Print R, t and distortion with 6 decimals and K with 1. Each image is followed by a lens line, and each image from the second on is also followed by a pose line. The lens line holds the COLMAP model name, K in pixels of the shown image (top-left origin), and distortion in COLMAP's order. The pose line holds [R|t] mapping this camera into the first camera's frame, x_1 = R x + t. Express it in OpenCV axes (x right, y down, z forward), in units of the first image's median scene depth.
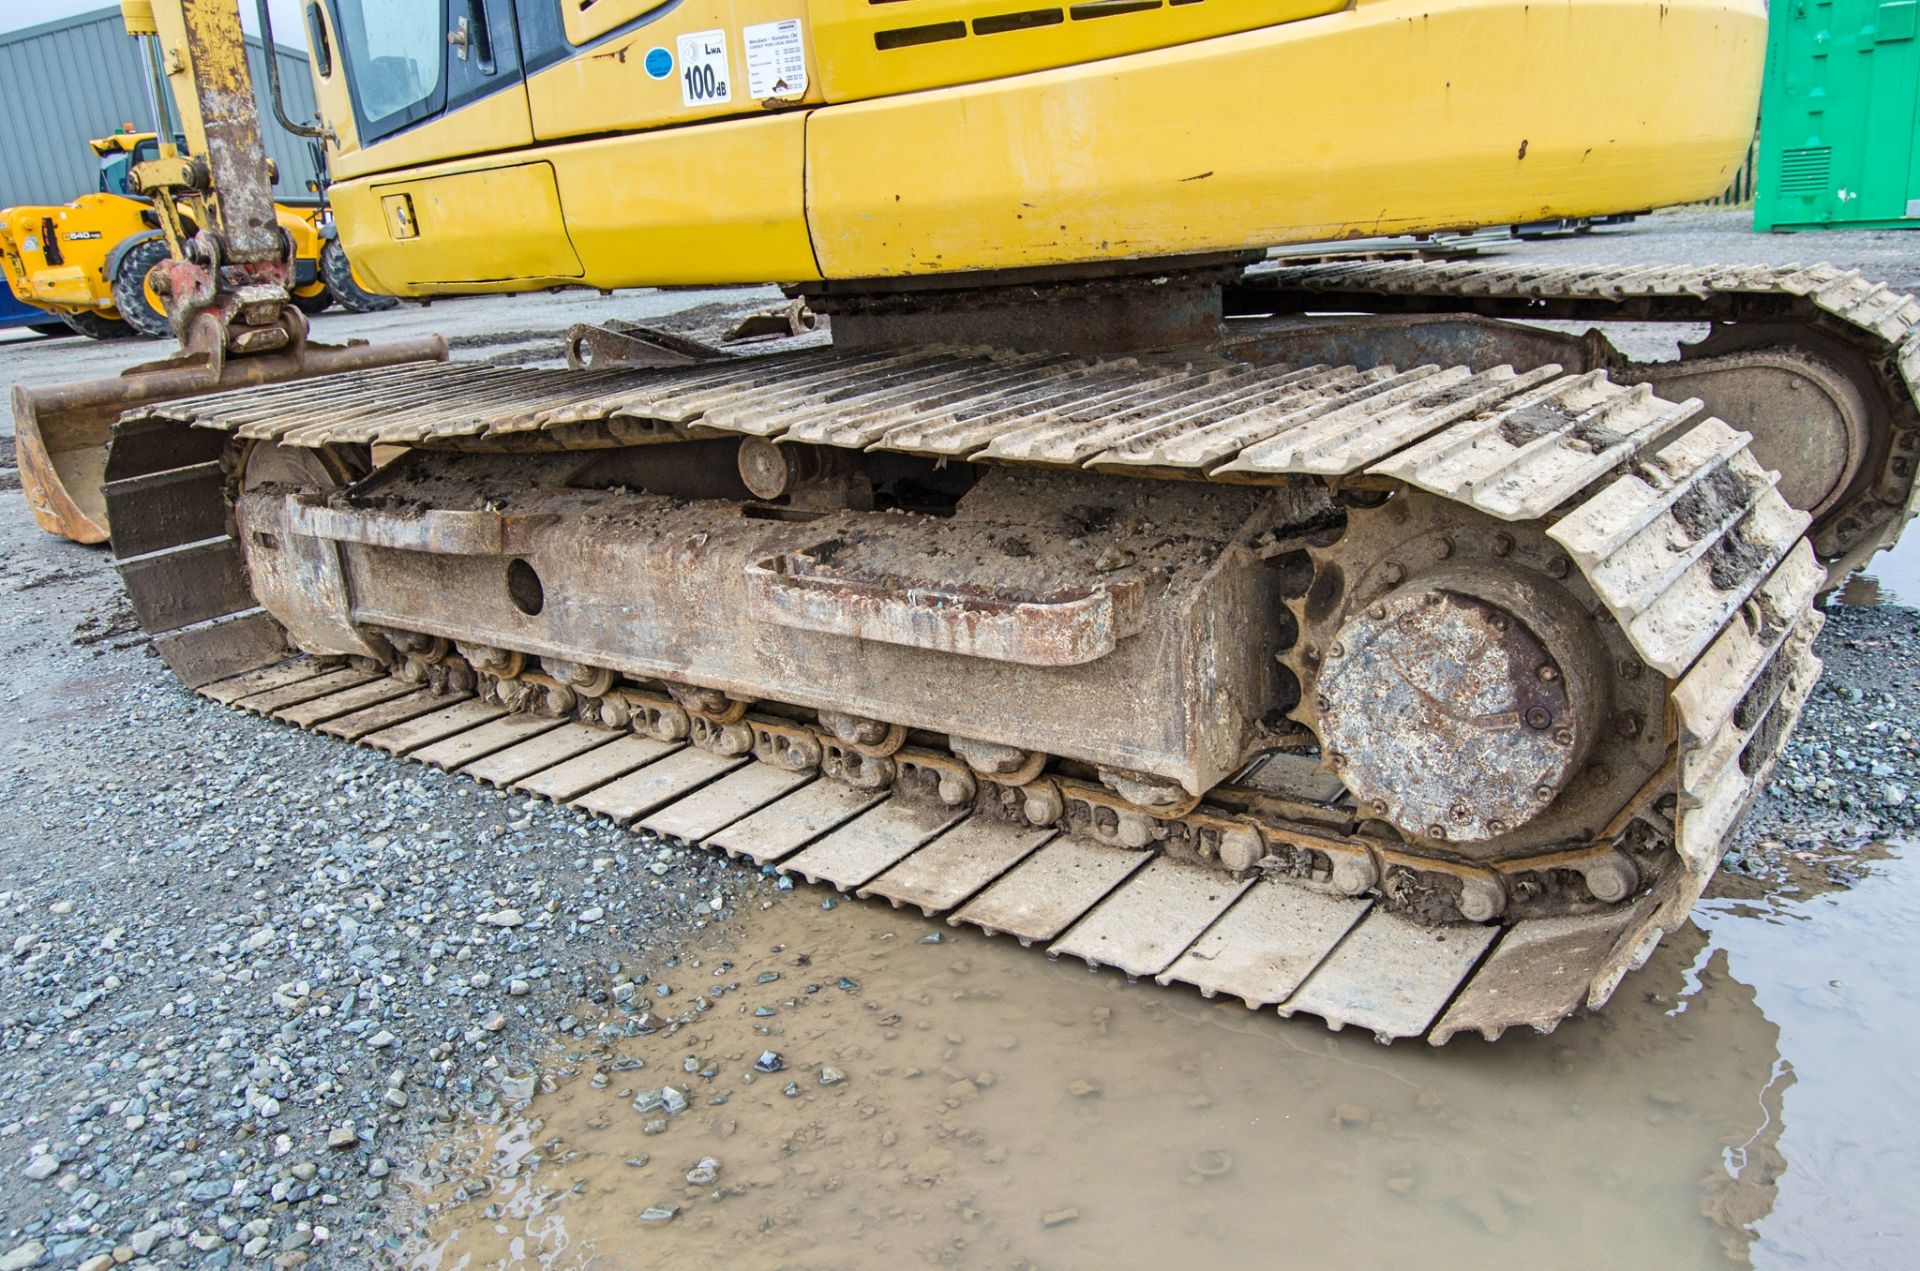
lens RADIAL K [[1471.4, 0, 983.9], [0, 1471.4, 648.3], [0, 0, 1]] dist [-0.016543, 0.022283]
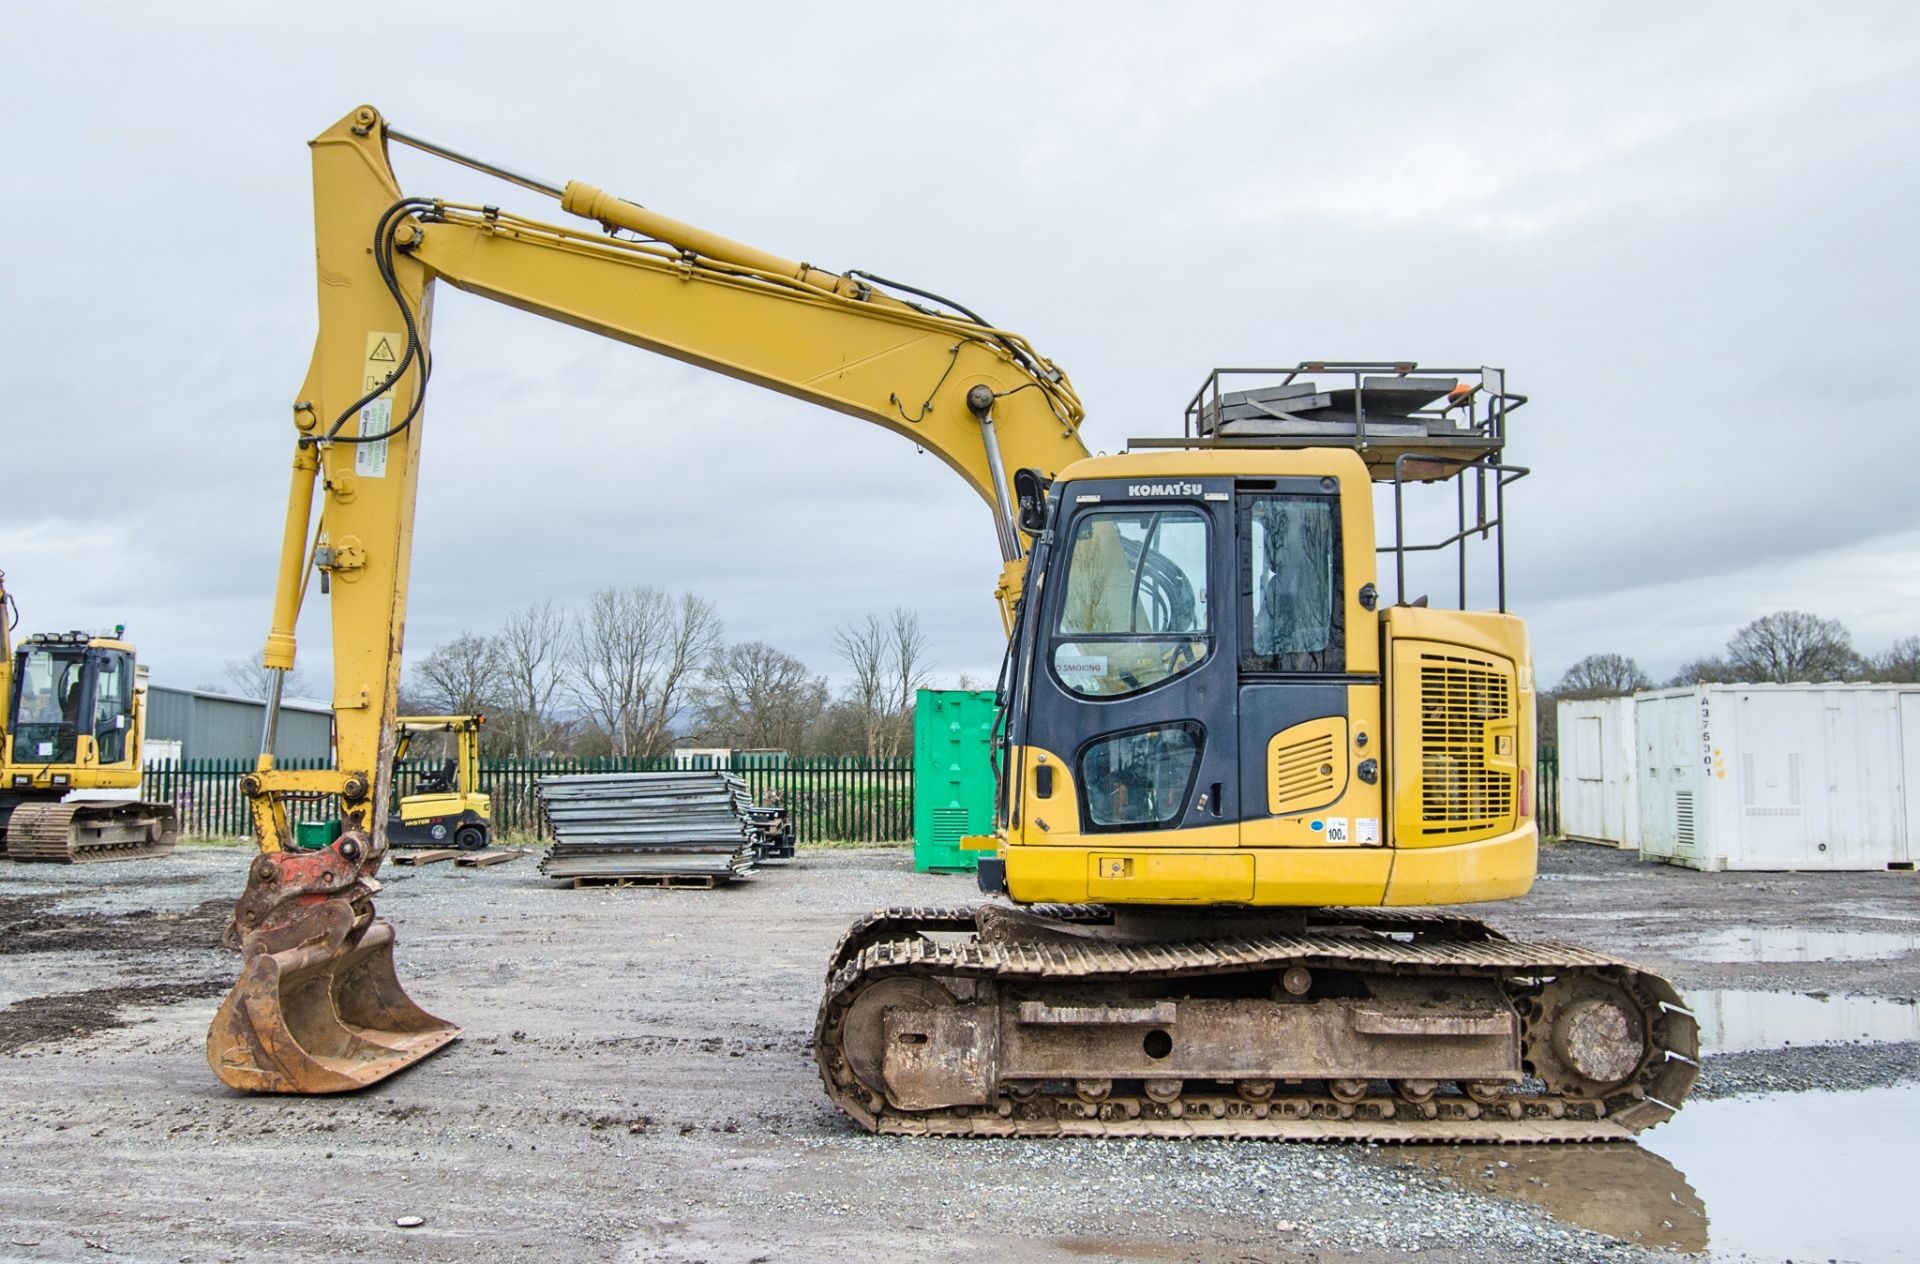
lens RADIAL K [[1819.1, 0, 943.7], [0, 1819.1, 589.7], [0, 0, 1]] dist [-0.019508, 0.008985]
pose [[0.779946, 0.140420, 0.609891, -2.476240], [0.116649, 0.924812, -0.362100, 0.290308], [-0.614880, 0.353561, 0.704923, -0.953213]]
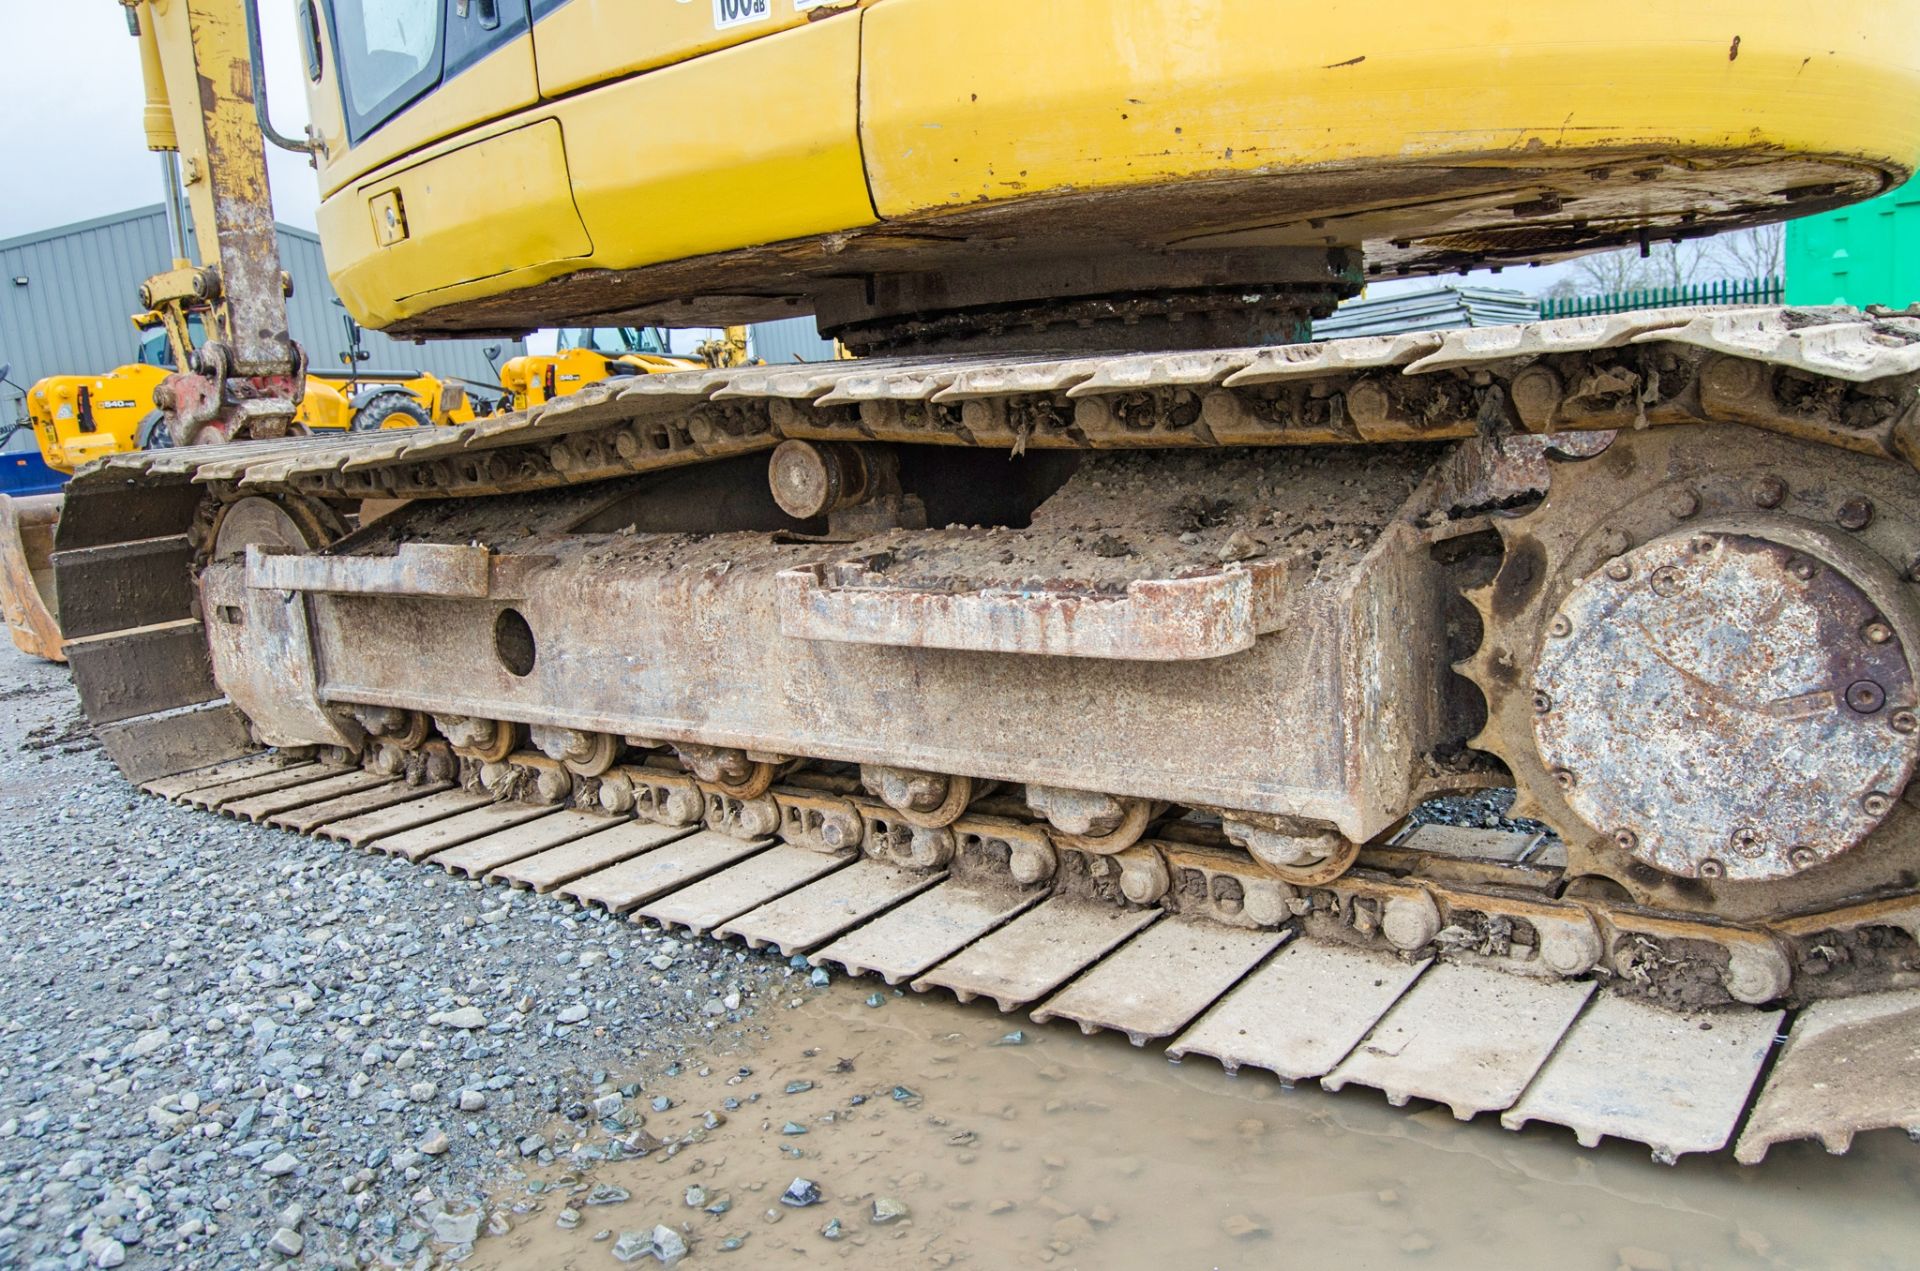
lens RADIAL K [[1471.4, 0, 983.9], [0, 1471.4, 648.3], [0, 0, 1]] dist [-0.016543, 0.022283]
pose [[0.999925, -0.001111, -0.012220, -0.033727], [-0.000408, 0.992327, -0.123638, 0.075349], [0.012264, 0.123634, 0.992252, 0.178385]]
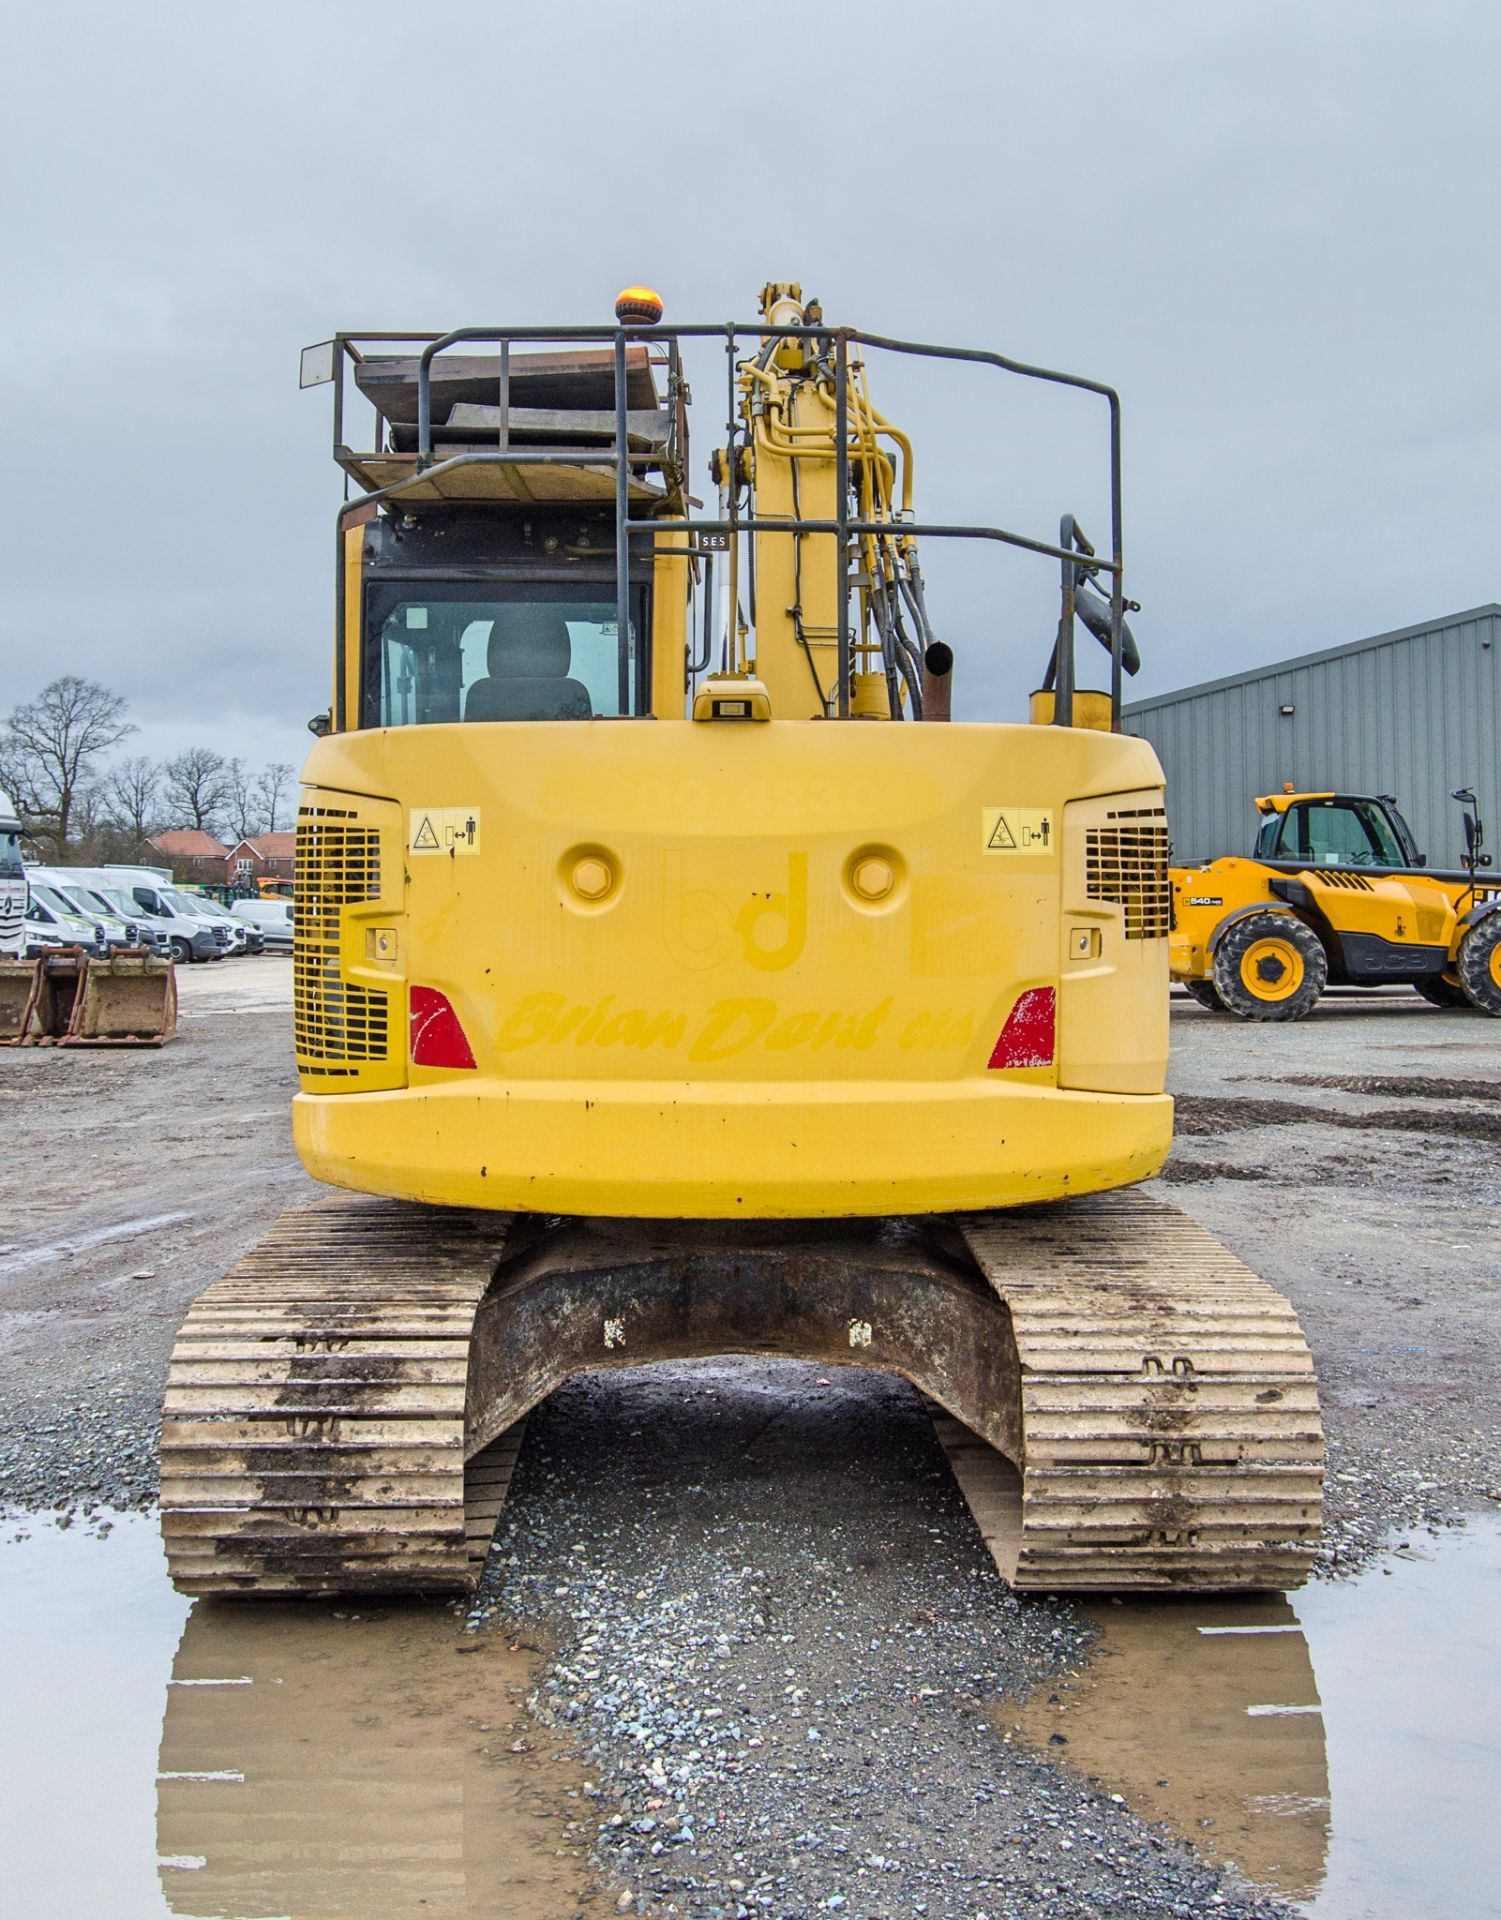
lens RADIAL K [[2226.1, 0, 725.1], [0, 2226.1, 795.3], [0, 0, 1]] dist [-0.012802, -0.015857]
pose [[0.608668, 0.045996, -0.792091, 2.126945], [-0.273290, 0.949382, -0.154875, -0.346508], [0.744873, 0.310738, 0.590429, -0.419862]]
